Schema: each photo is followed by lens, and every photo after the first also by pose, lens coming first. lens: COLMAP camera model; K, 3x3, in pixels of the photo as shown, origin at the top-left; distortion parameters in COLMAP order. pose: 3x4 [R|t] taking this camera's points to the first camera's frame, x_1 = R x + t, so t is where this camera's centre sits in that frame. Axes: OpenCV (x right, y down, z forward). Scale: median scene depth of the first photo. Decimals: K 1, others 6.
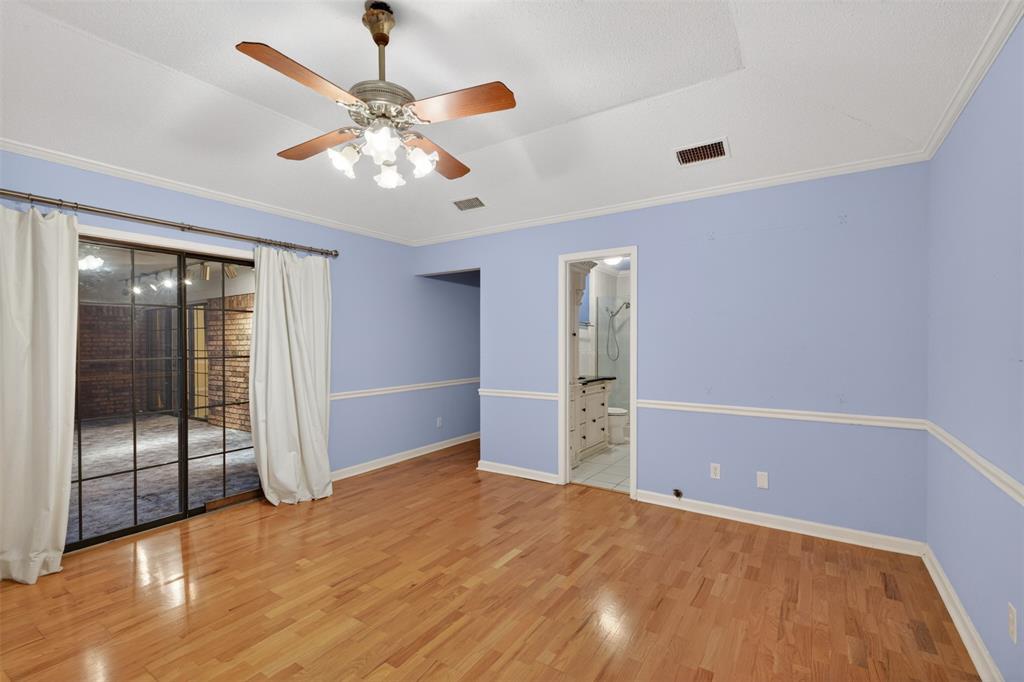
lens RADIAL K [[451.7, 0, 510.5], [0, 451.7, 345.5], [0, 0, 1]] dist [0.001052, 0.000061]
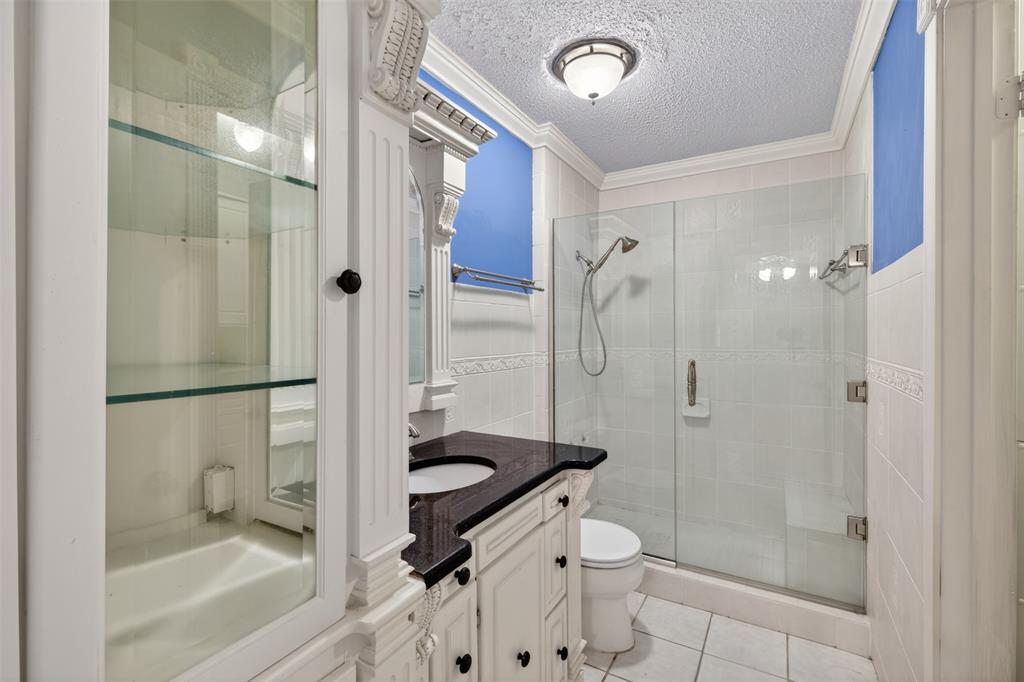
lens RADIAL K [[451.7, 0, 510.5], [0, 451.7, 345.5], [0, 0, 1]] dist [0.001052, 0.000061]
pose [[0.998127, -0.003710, 0.061064, 0.123240], [0.002637, 0.999841, 0.017655, -0.002263], [-0.061120, -0.017461, 0.997978, 0.574241]]
